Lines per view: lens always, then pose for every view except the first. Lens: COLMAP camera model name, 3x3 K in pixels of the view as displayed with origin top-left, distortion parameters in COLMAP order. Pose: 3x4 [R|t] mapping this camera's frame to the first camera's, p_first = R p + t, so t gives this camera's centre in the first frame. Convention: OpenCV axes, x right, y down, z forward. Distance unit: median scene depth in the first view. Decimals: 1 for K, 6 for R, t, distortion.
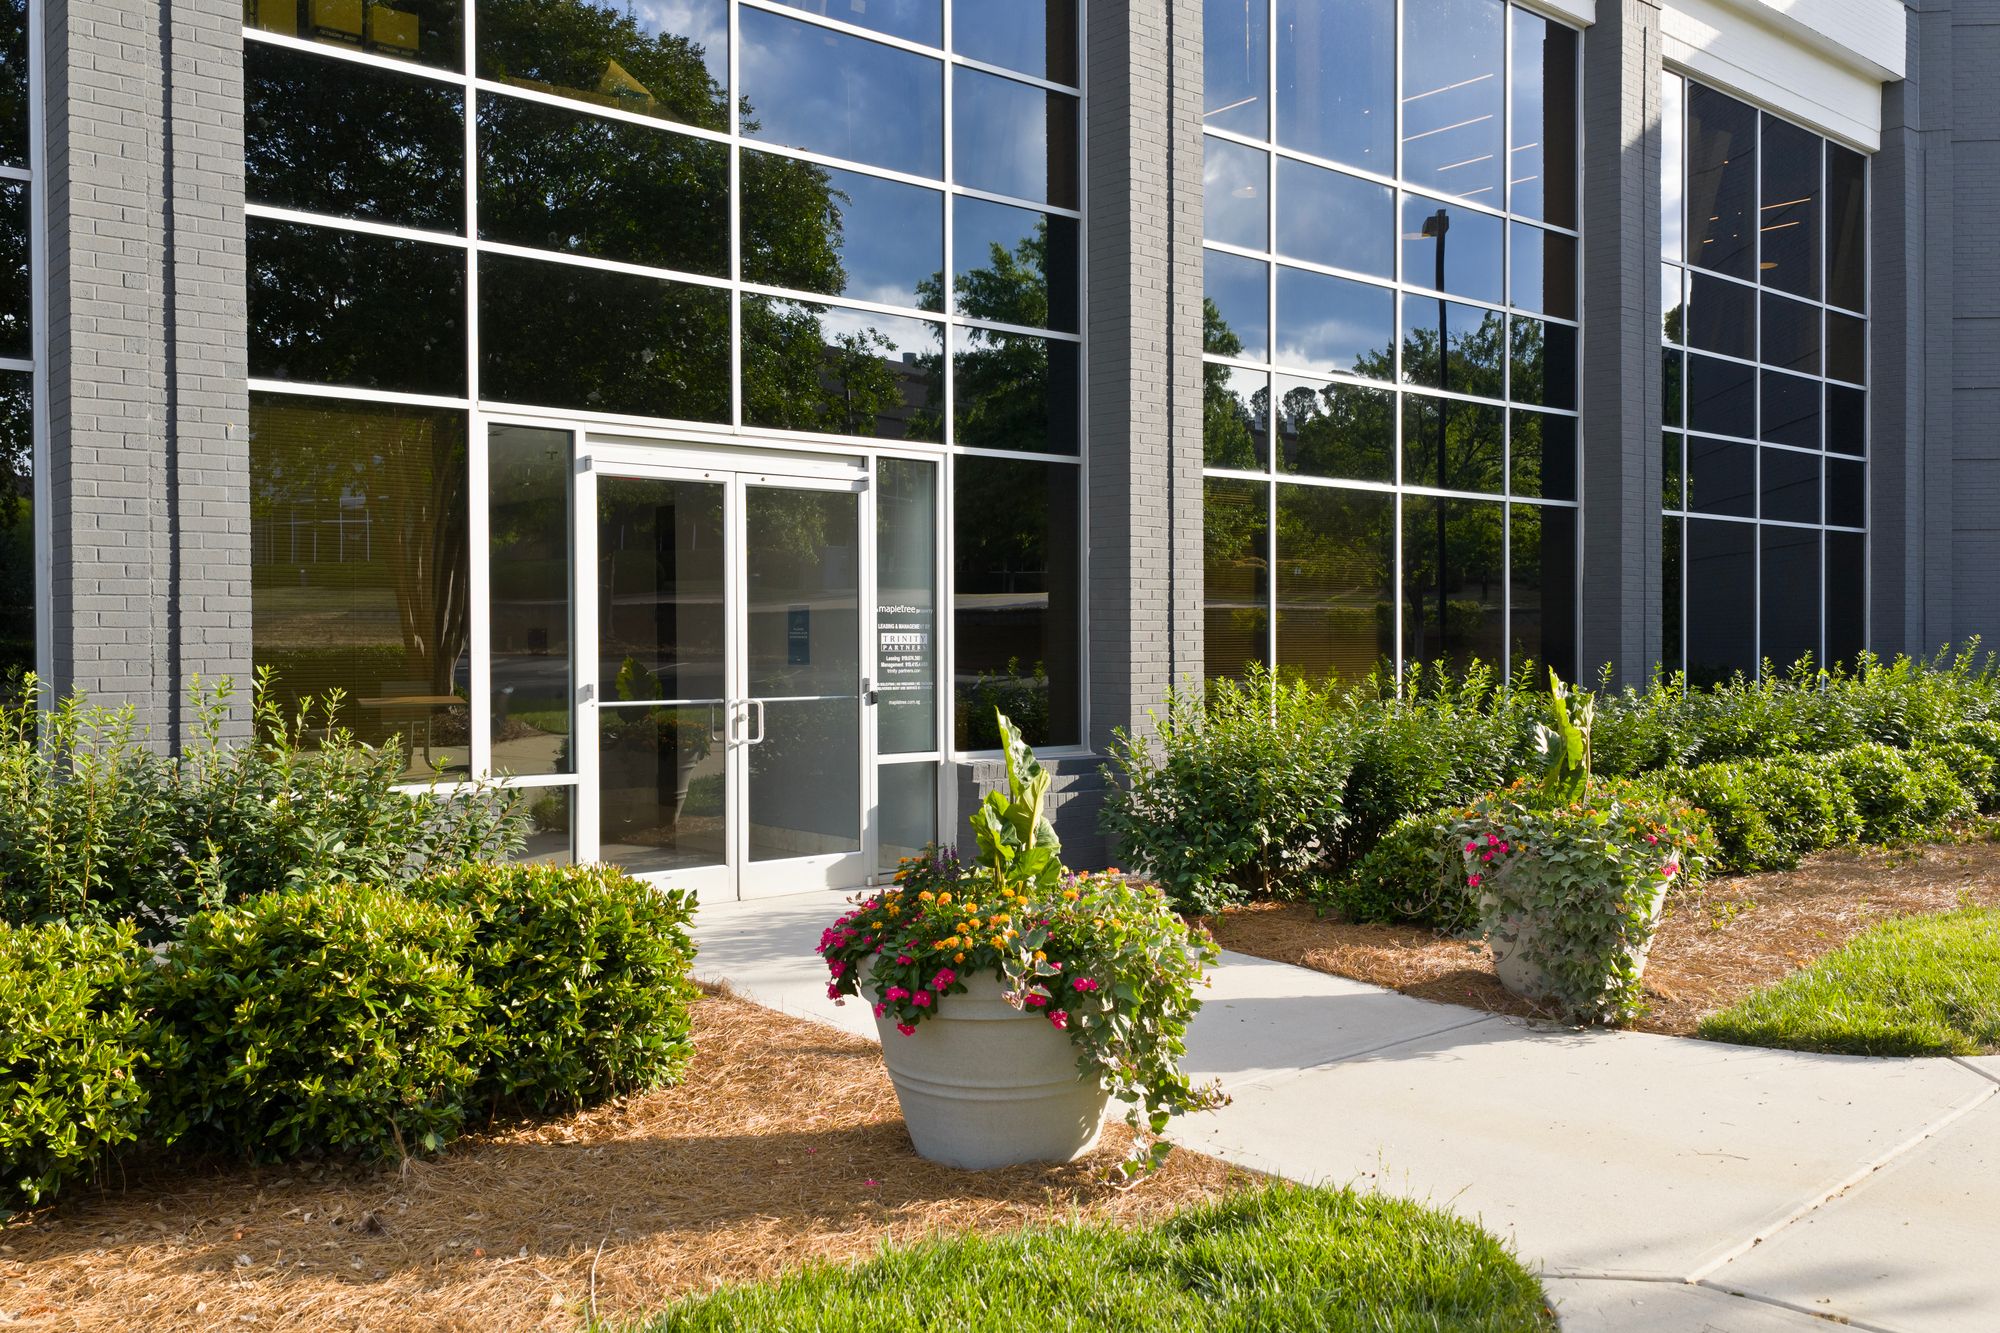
lens RADIAL K [[1637.4, 0, 1000.0], [0, 1637.4, 666.5], [0, 0, 1]] dist [0.036141, -0.066686]
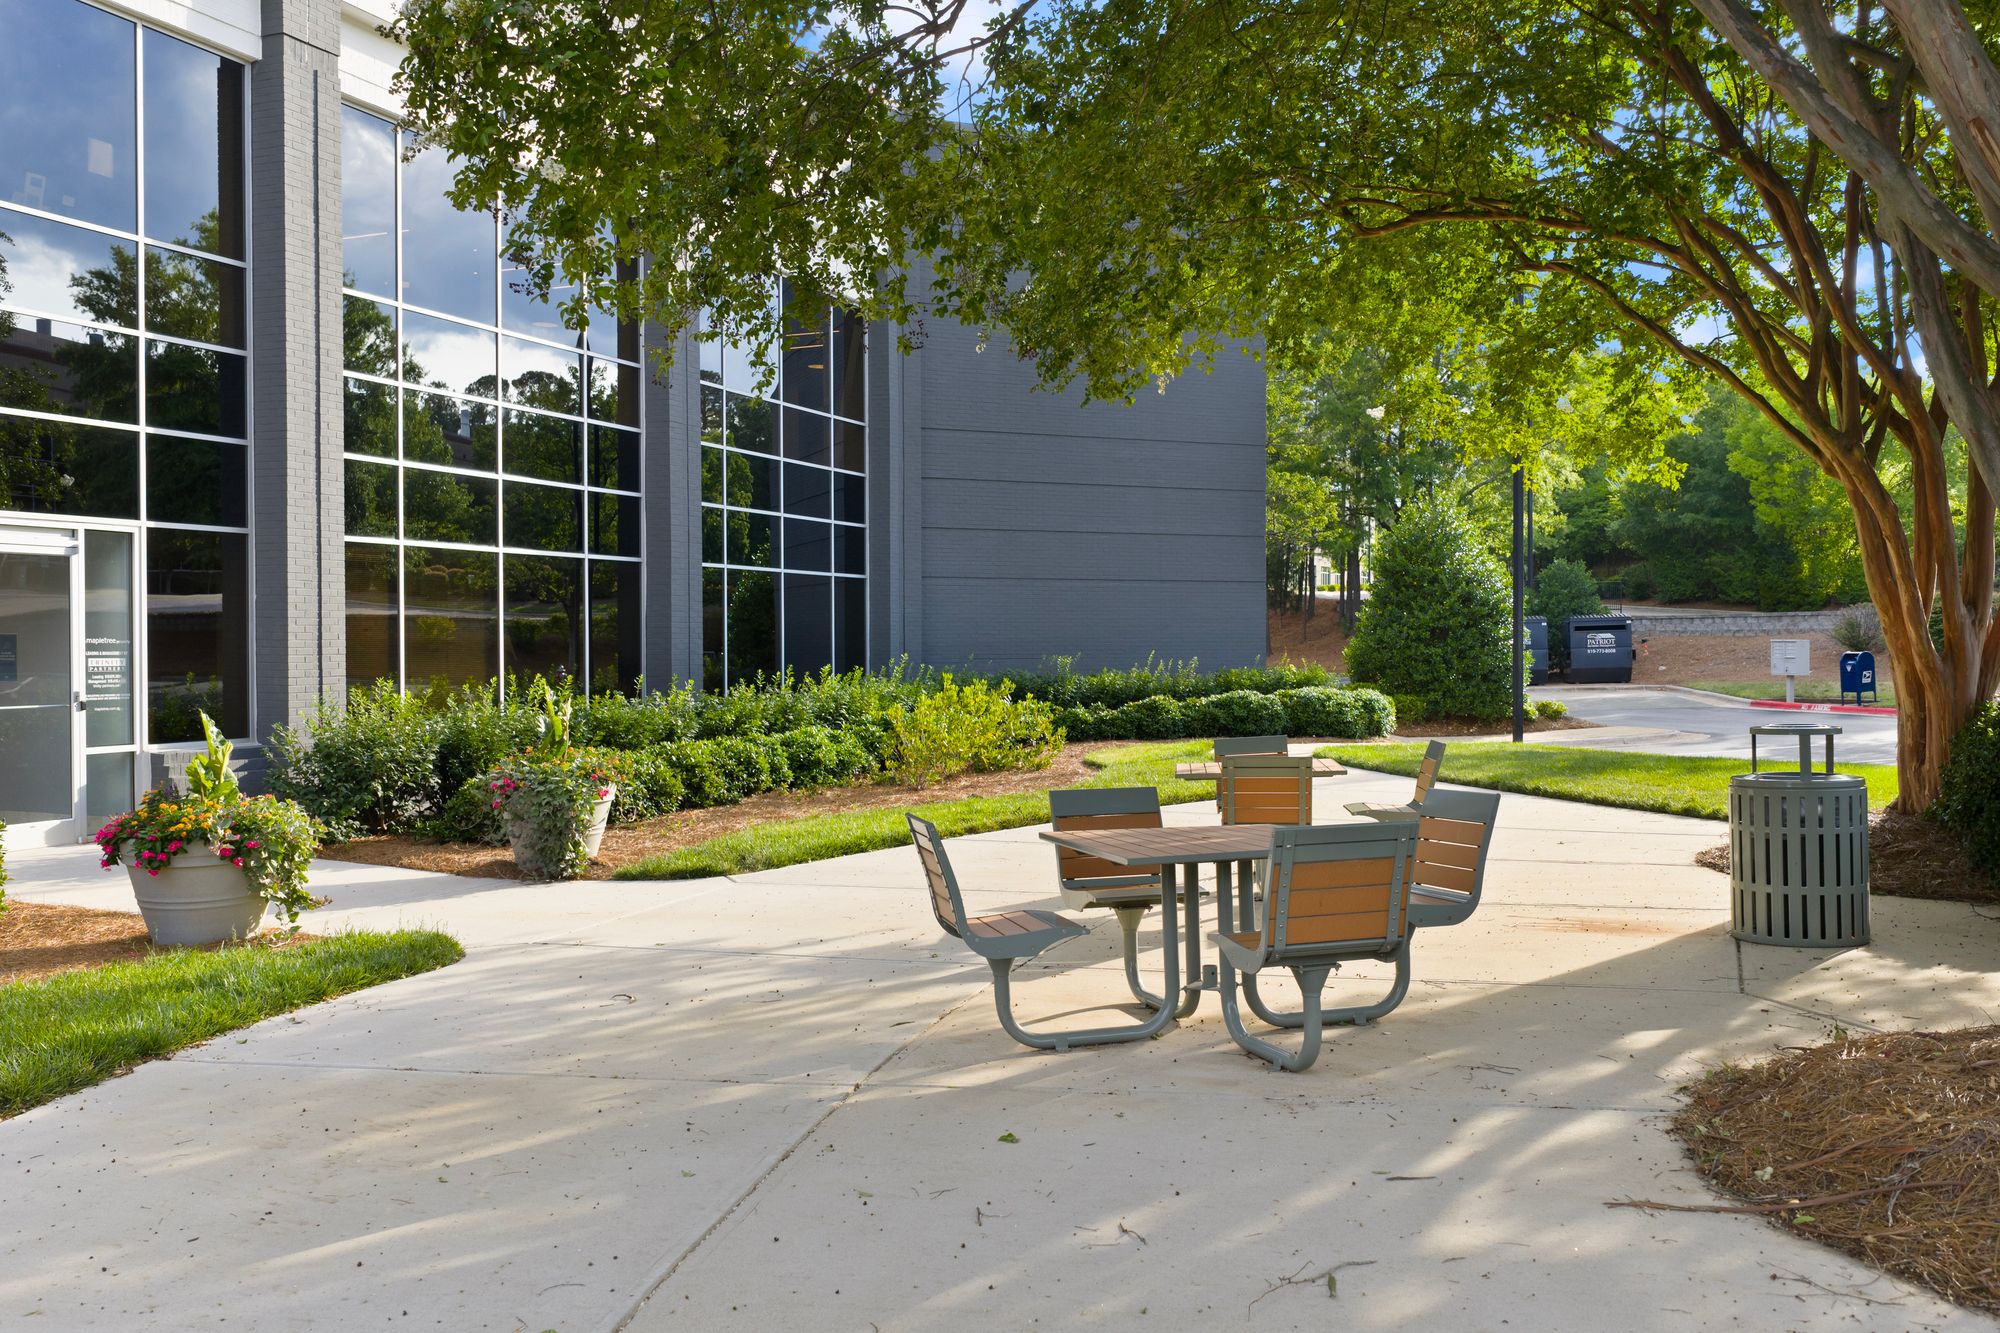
lens RADIAL K [[1637.4, 0, 1000.0], [0, 1637.4, 666.5], [0, 0, 1]] dist [0.036141, -0.066686]
pose [[0.887809, -0.003050, 0.460202, -0.030028], [0.003264, 0.999995, 0.000330, -0.012025], [-0.460201, 0.001209, 0.887814, -0.587828]]
